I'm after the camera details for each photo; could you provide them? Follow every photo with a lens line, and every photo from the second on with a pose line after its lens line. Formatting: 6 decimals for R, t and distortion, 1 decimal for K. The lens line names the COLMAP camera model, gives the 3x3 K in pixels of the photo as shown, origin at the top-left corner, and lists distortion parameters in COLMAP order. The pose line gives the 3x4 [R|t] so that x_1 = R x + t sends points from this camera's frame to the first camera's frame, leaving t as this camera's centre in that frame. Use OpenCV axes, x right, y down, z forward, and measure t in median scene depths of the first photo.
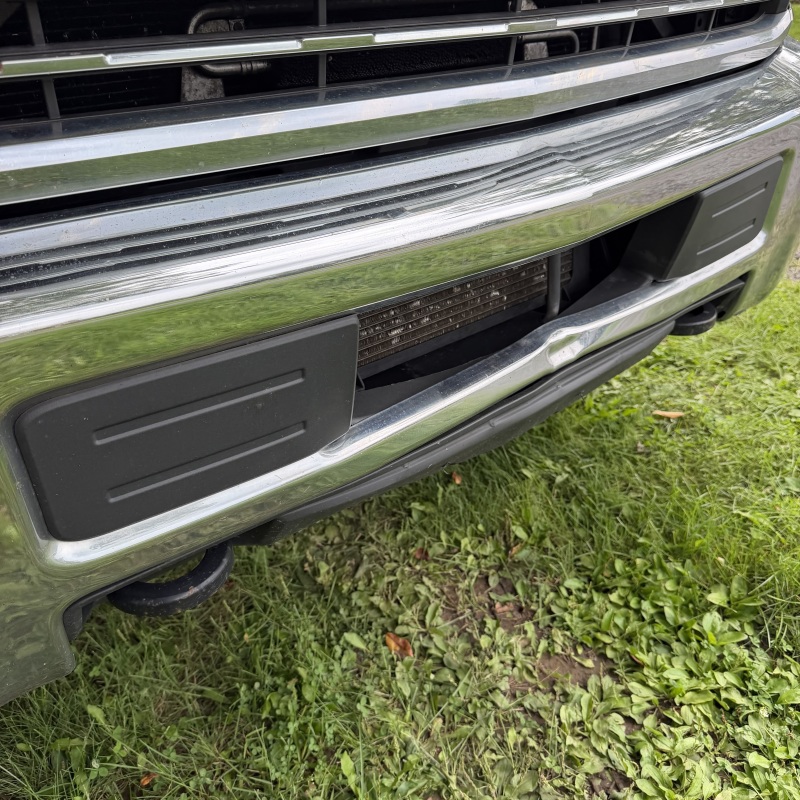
lens RADIAL K [[755.0, 0, 400.0], [0, 755.0, 400.1], [0, 0, 1]] dist [-0.064425, 0.000000]
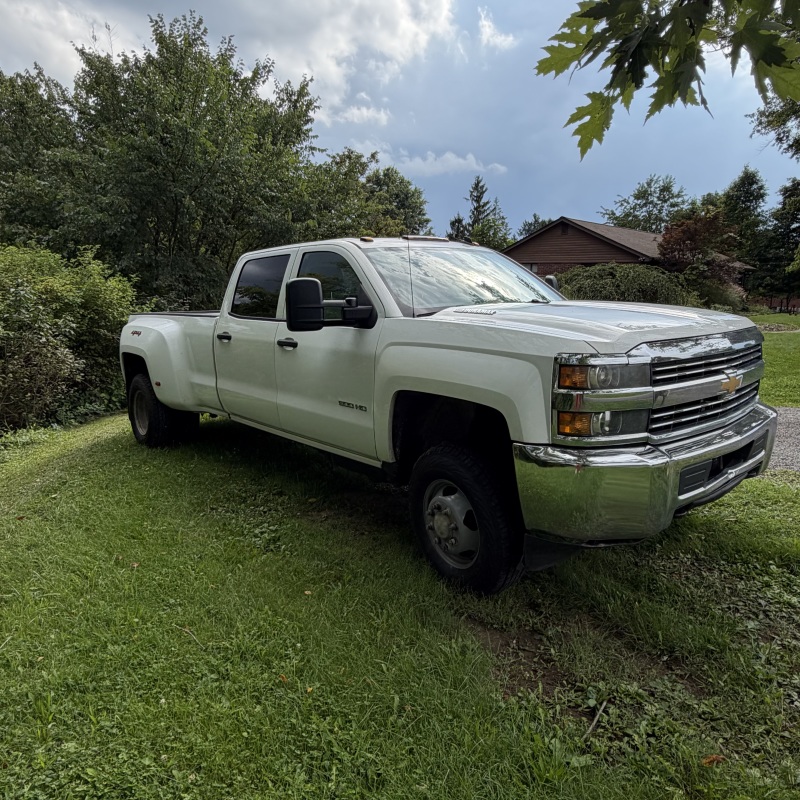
lens RADIAL K [[589.2, 0, 399.5], [0, 589.2, 399.3], [0, 0, 1]] dist [0.006914, -0.000275]
pose [[0.999789, -0.012178, 0.016525, -1.386024], [0.017335, 0.932043, -0.361933, 0.575688], [-0.010995, 0.362143, 0.932058, -1.843781]]
